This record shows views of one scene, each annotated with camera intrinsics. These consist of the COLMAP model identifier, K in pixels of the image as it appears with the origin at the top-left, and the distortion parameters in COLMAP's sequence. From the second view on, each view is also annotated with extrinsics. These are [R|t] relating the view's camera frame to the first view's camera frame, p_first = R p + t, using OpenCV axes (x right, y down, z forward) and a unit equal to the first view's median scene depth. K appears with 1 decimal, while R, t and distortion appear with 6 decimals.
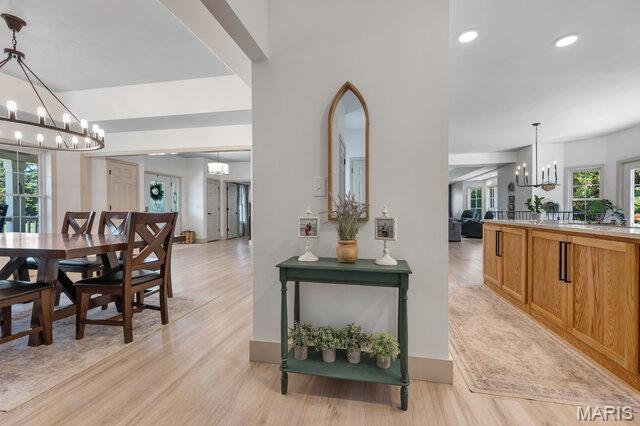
lens RADIAL K [[263.5, 0, 339.5], [0, 263.5, 211.4], [0, 0, 1]] dist [0.004407, -0.000404]
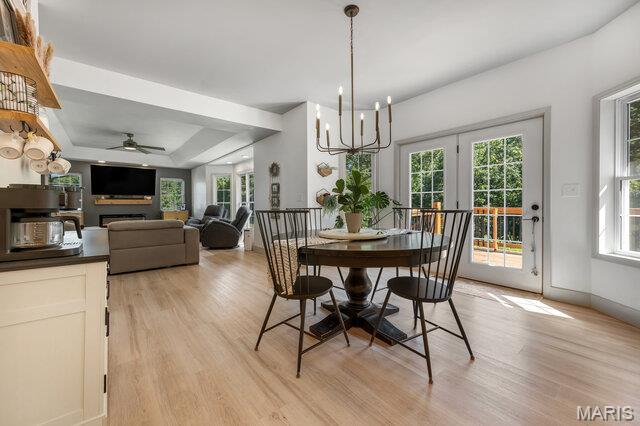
lens RADIAL K [[263.5, 0, 315.1], [0, 263.5, 208.6], [0, 0, 1]] dist [0.004407, -0.000404]
pose [[0.687359, -0.010890, 0.726236, 0.779618], [0.004908, 0.999934, 0.010349, -0.012348], [-0.726301, -0.003549, 0.687367, 1.515523]]
